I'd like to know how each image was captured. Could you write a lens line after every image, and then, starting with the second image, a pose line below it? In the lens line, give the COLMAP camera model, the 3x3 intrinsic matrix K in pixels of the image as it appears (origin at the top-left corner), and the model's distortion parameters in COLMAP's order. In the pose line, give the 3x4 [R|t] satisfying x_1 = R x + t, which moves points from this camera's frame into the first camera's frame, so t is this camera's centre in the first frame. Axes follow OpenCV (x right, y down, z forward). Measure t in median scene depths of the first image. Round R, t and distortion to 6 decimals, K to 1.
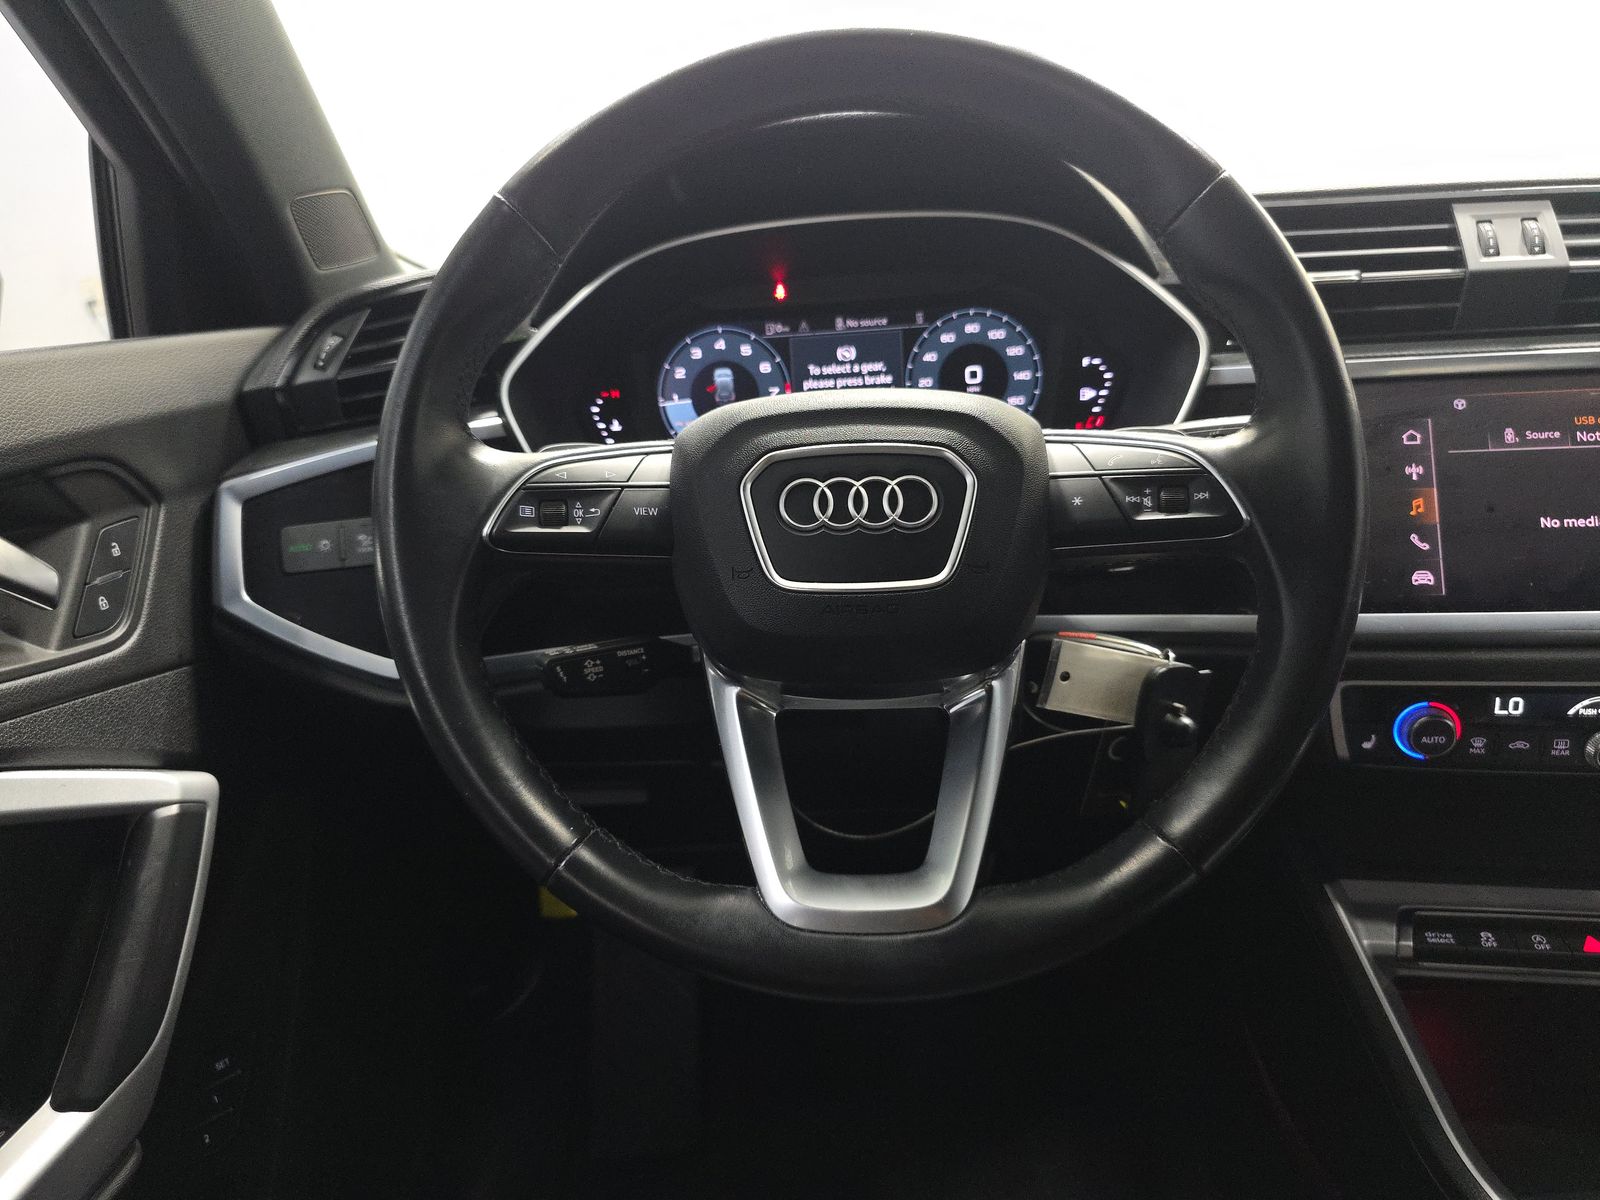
lens RADIAL K [[1059.5, 0, 810.9], [0, 1059.5, 585.4], [0, 0, 1]] dist [-0.000535, -0.013081]
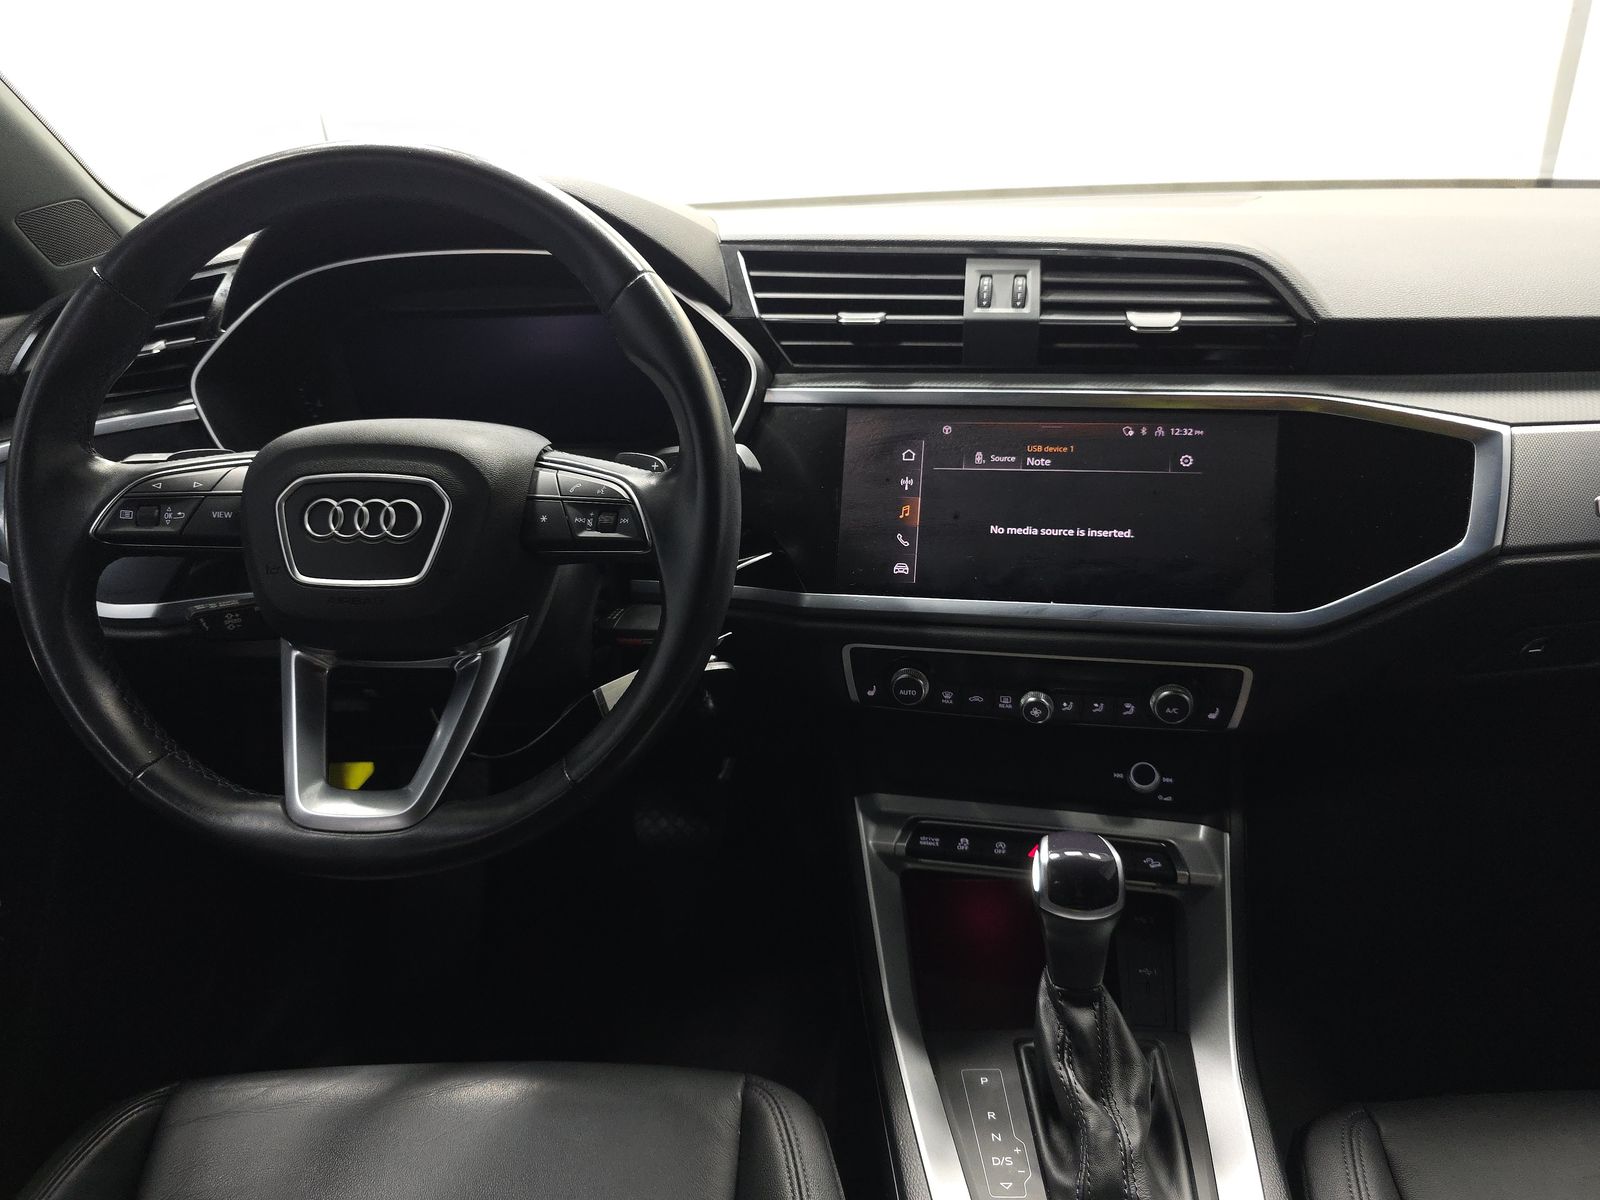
lens RADIAL K [[1059.5, 0, 795.9], [0, 1059.5, 615.7], [0, 0, 1]] dist [-0.000535, -0.013081]
pose [[0.999325, 0.033493, 0.015121, 0.431927], [-0.035169, 0.990988, 0.129254, -0.111119], [-0.010656, -0.129698, 0.991496, -0.272787]]
